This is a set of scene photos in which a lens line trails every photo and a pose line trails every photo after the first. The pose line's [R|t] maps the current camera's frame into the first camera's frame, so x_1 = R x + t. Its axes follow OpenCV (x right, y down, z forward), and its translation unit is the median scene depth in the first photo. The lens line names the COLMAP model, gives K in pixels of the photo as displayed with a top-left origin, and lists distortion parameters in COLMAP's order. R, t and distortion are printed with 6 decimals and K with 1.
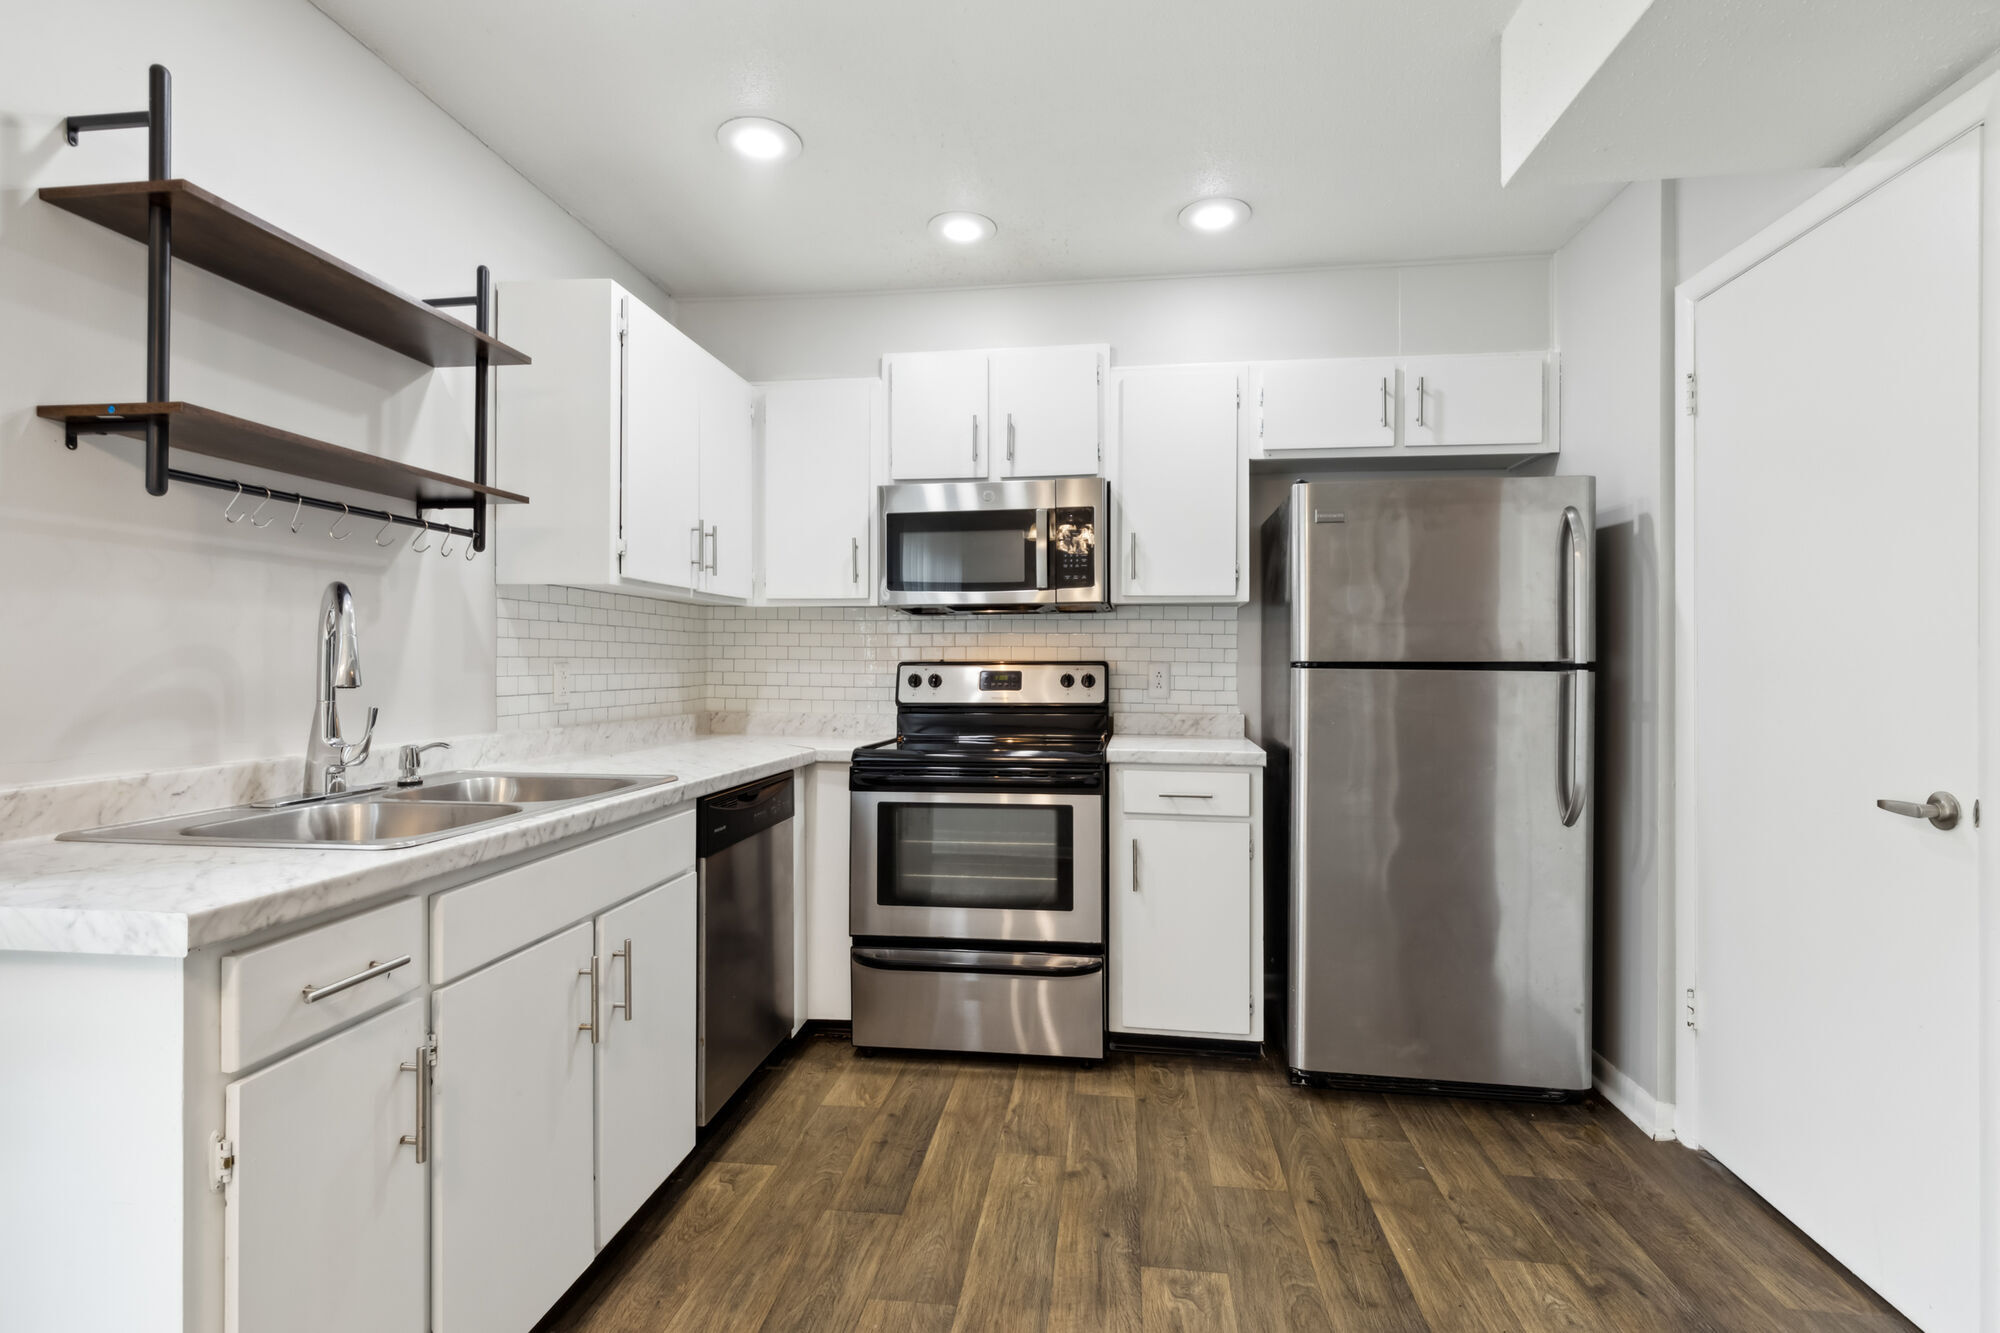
lens RADIAL K [[942.5, 0, 1007.6], [0, 942.5, 649.9], [0, 0, 1]] dist [0.012320, -0.000904]
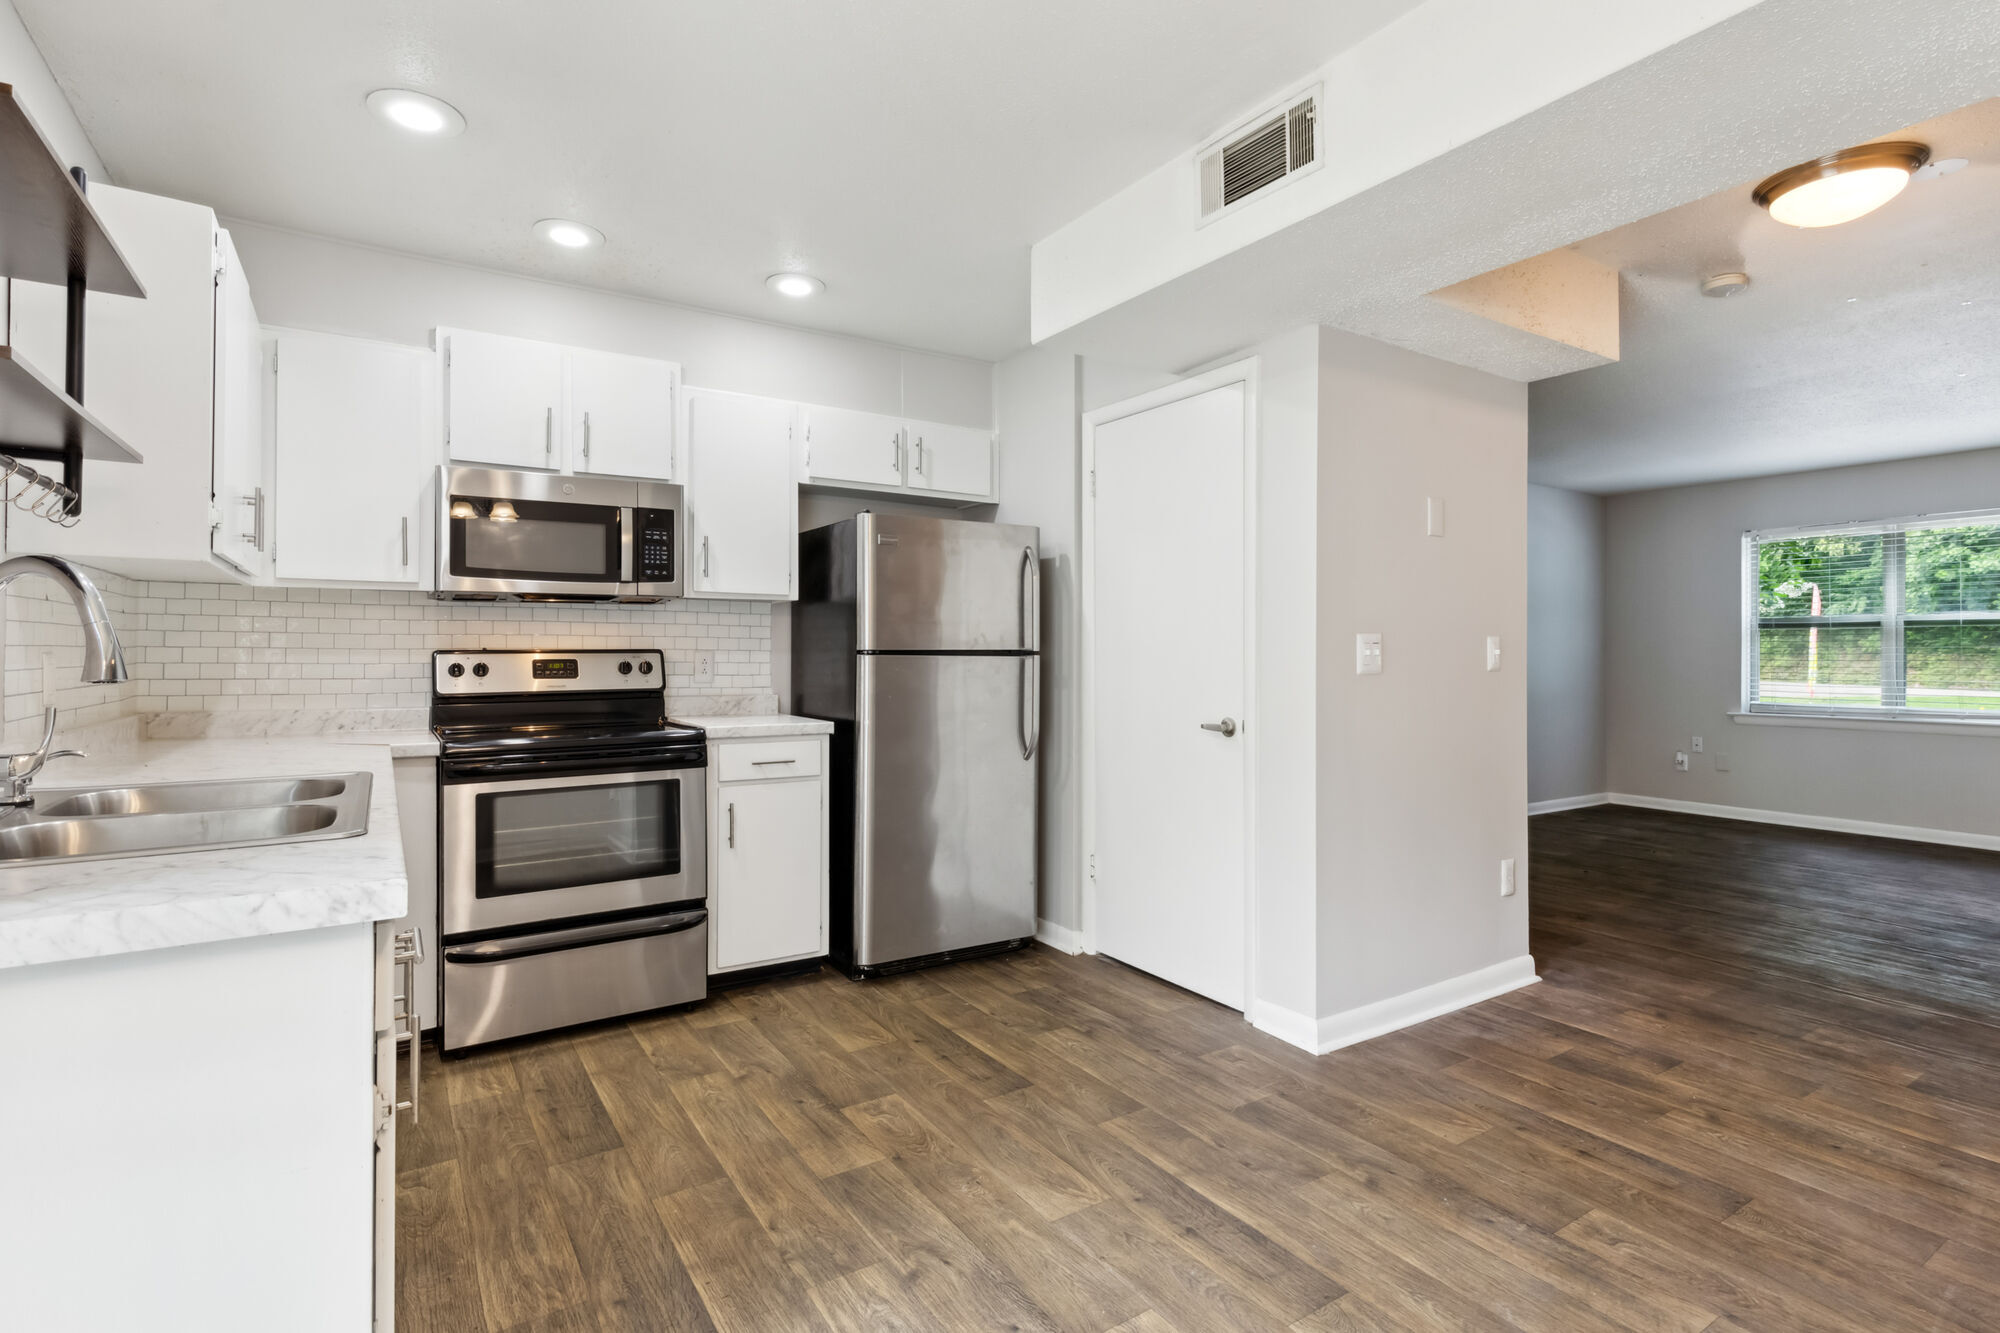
lens RADIAL K [[942.5, 0, 990.7], [0, 942.5, 628.3], [0, 0, 1]] dist [0.012320, -0.000904]
pose [[0.772754, 0.014190, 0.634547, -0.389910], [-0.007781, 0.999887, -0.012884, -0.002315], [-0.634658, 0.005019, 0.772777, -0.111232]]
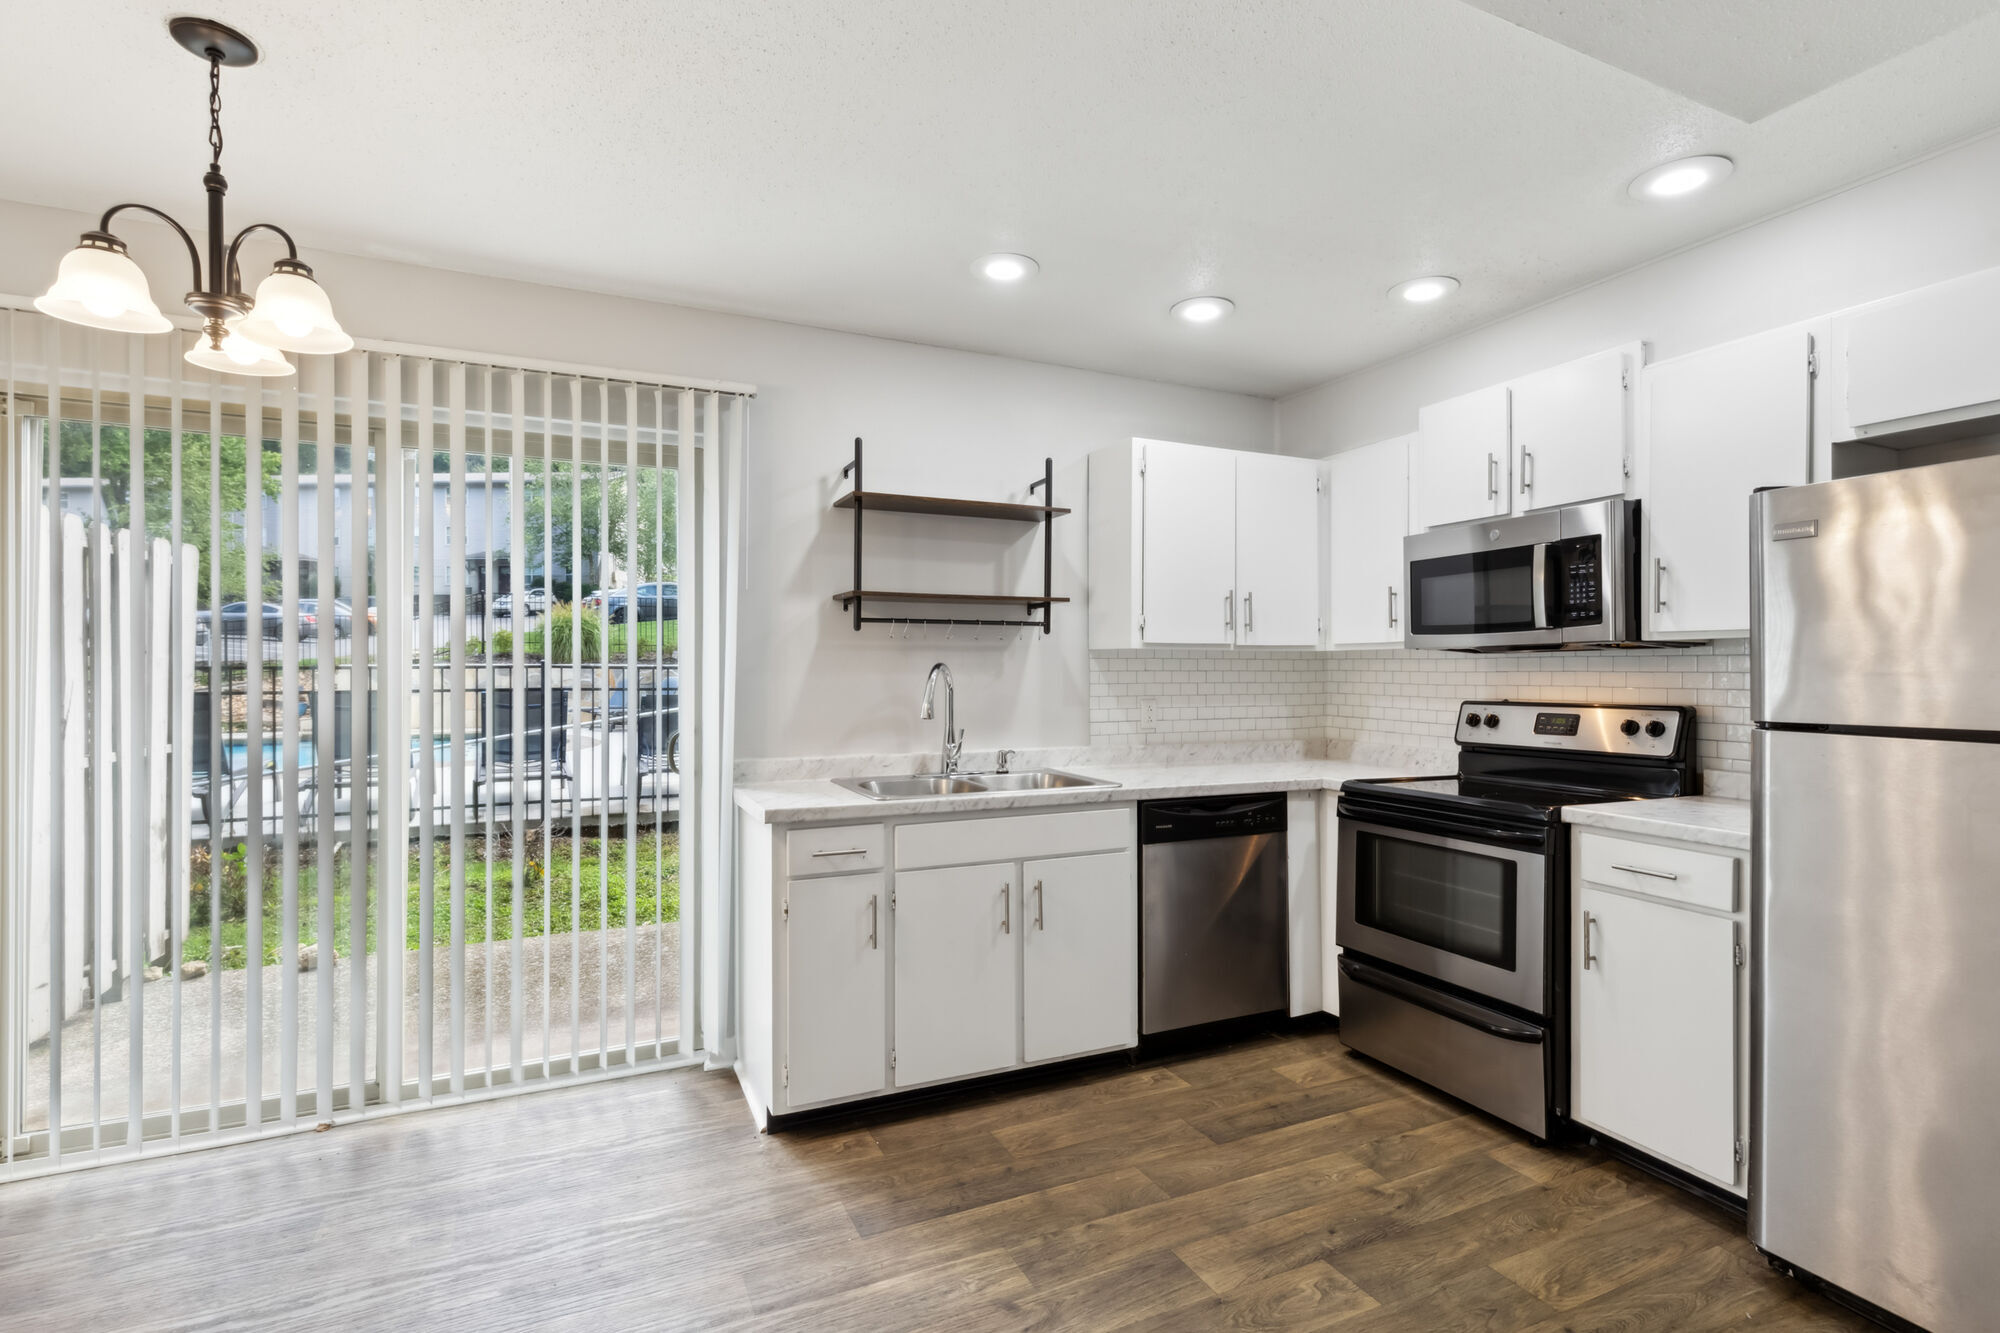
lens RADIAL K [[942.5, 0, 1015.6], [0, 942.5, 651.6], [0, 0, 1]] dist [0.012320, -0.000904]
pose [[0.544886, -0.019758, -0.838277, 0.649185], [0.012629, 0.999802, -0.015357, -0.041924], [0.838415, -0.002218, 0.545028, 0.059330]]
